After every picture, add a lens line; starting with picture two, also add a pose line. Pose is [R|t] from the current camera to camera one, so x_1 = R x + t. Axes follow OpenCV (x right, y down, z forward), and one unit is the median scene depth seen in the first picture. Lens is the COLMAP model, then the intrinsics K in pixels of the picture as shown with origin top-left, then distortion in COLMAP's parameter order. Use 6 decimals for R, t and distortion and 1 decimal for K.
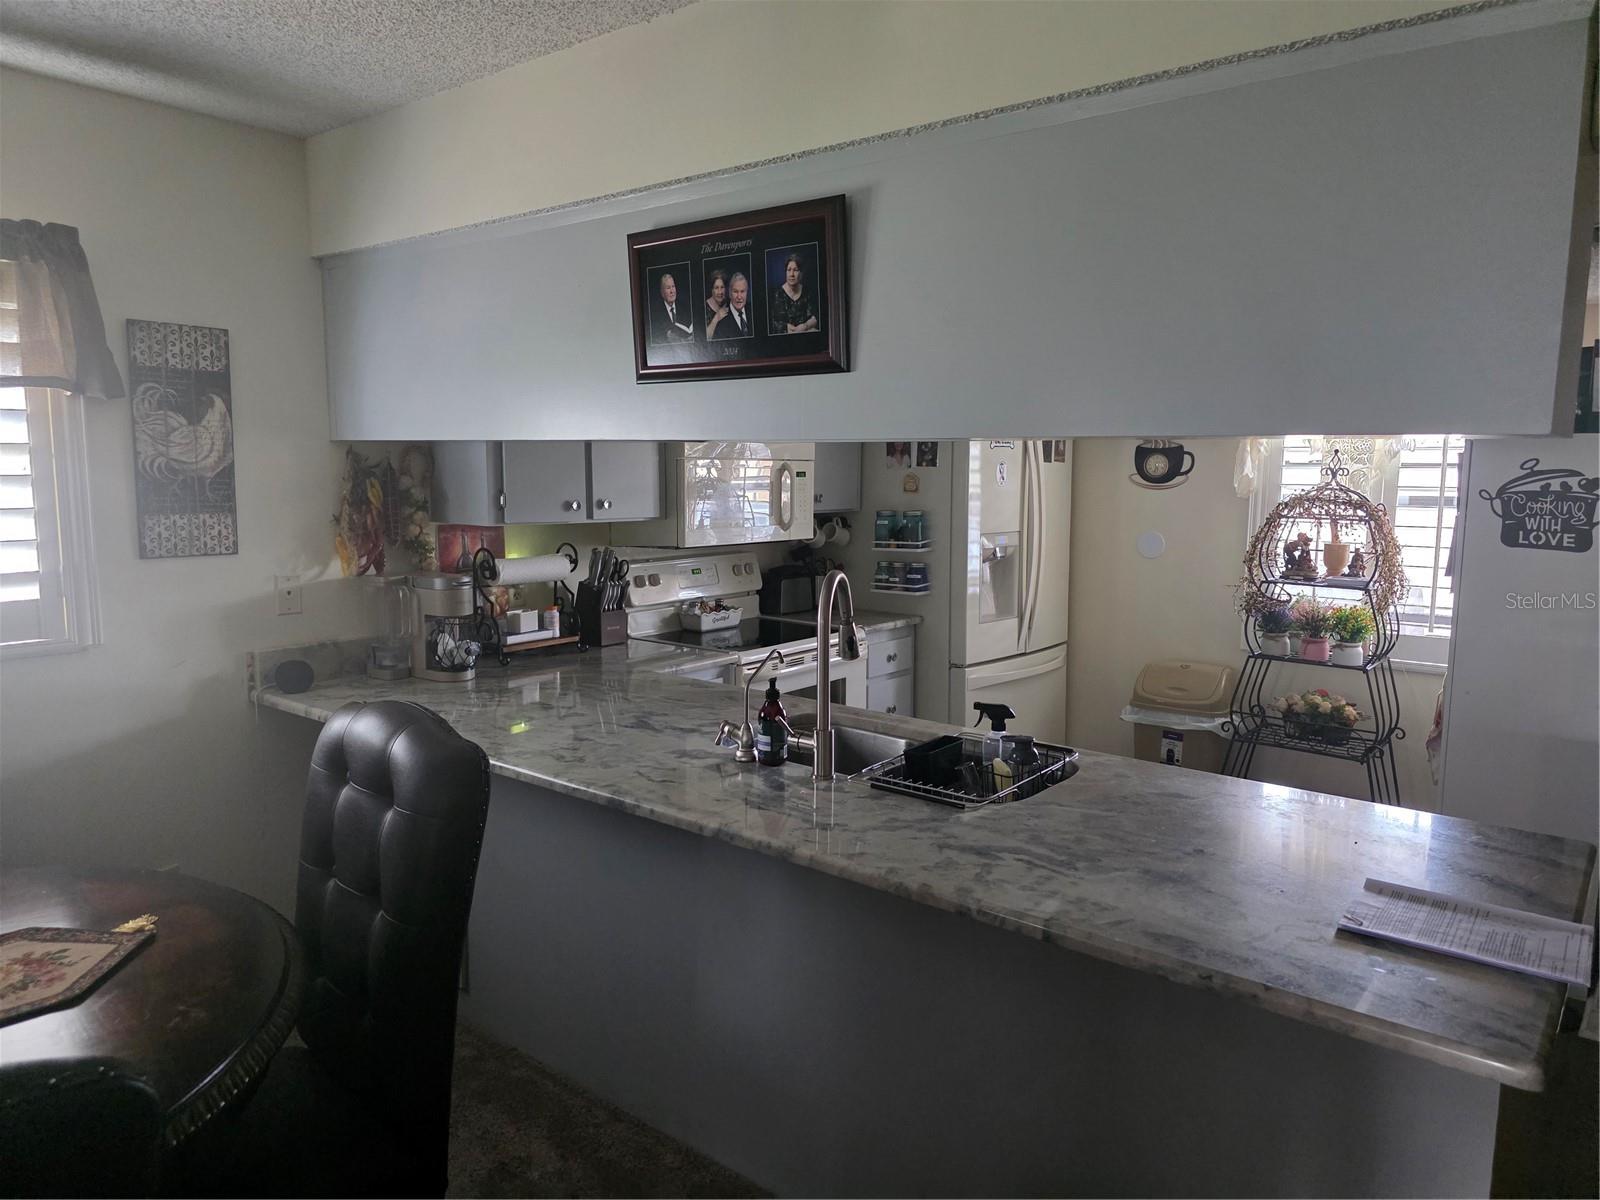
lens RADIAL K [[1079.8, 0, 800.0], [0, 1079.8, 600.0], [0, 0, 1]] dist [0.043628, -0.002633]
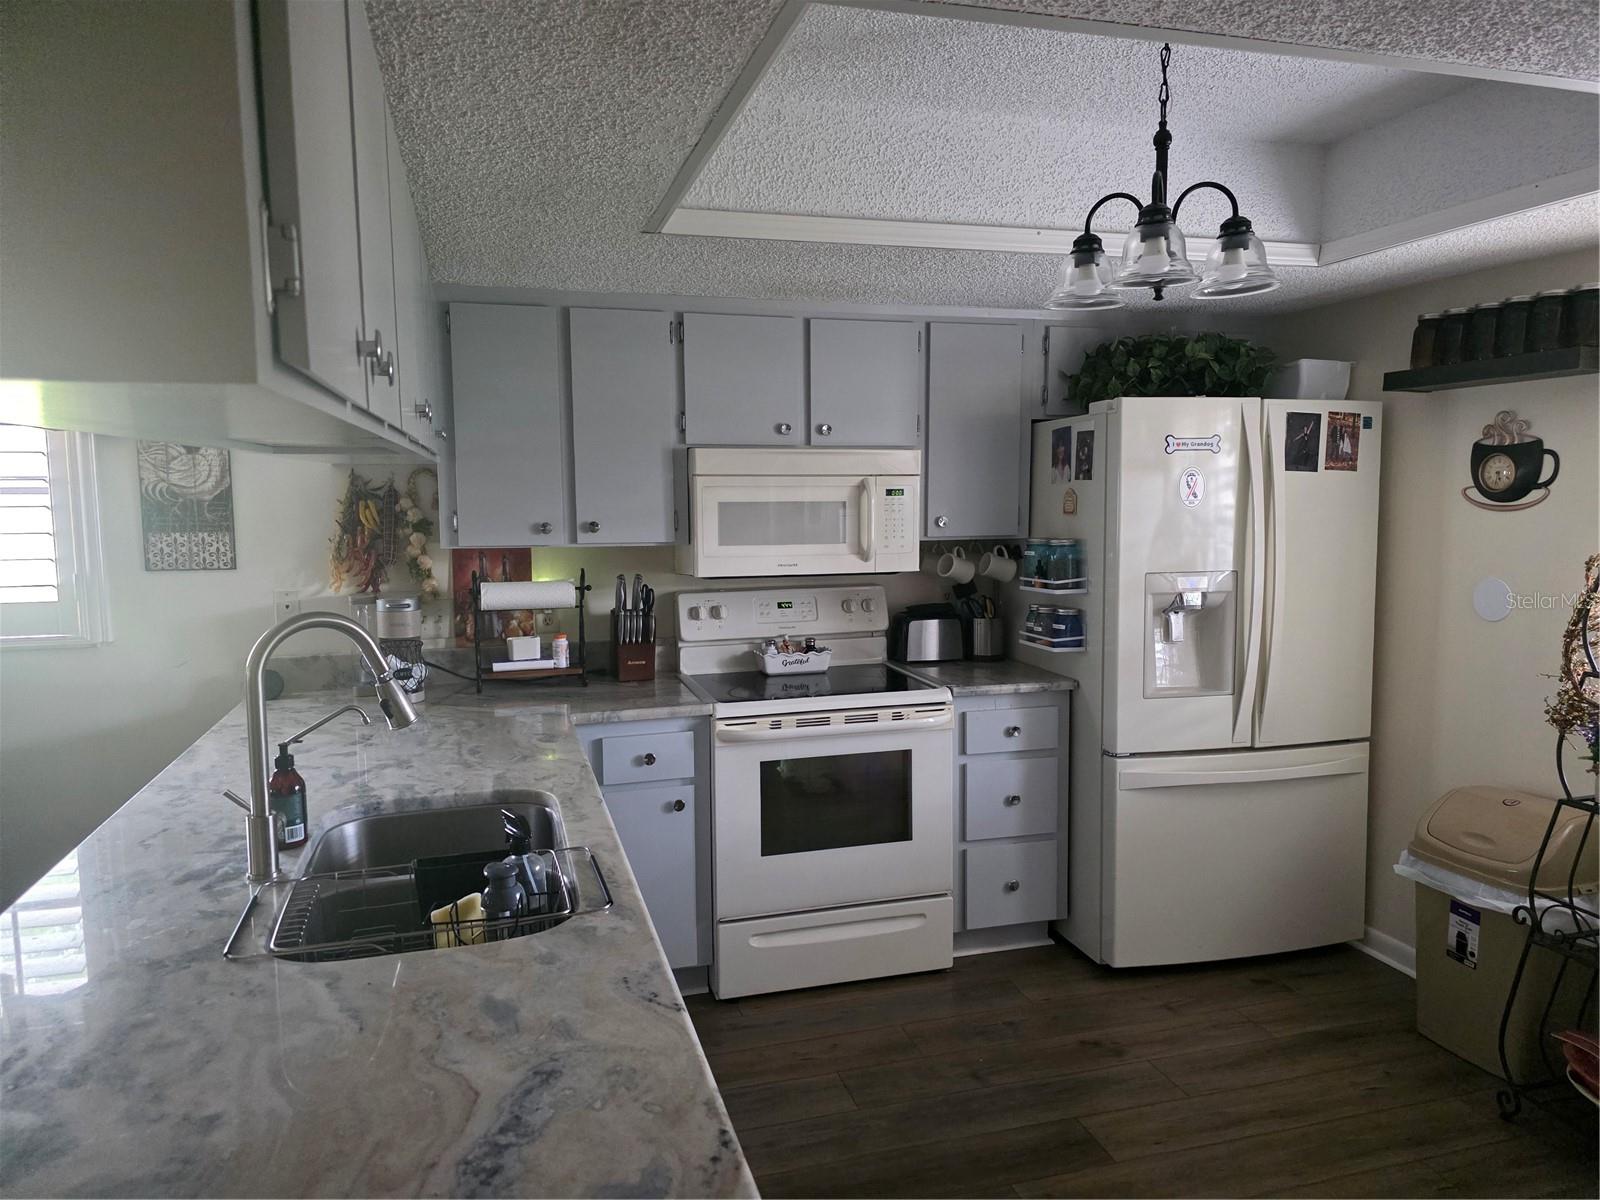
lens RADIAL K [[1096.2, 0, 800.0], [0, 1096.2, 600.0], [0, 0, 1]] dist [0.031176, -0.003581]
pose [[0.821175, 0.048891, -0.568579, 0.442435], [-0.058969, 0.998260, 0.000672, -0.034065], [0.567622, 0.032977, 0.822628, 0.305428]]
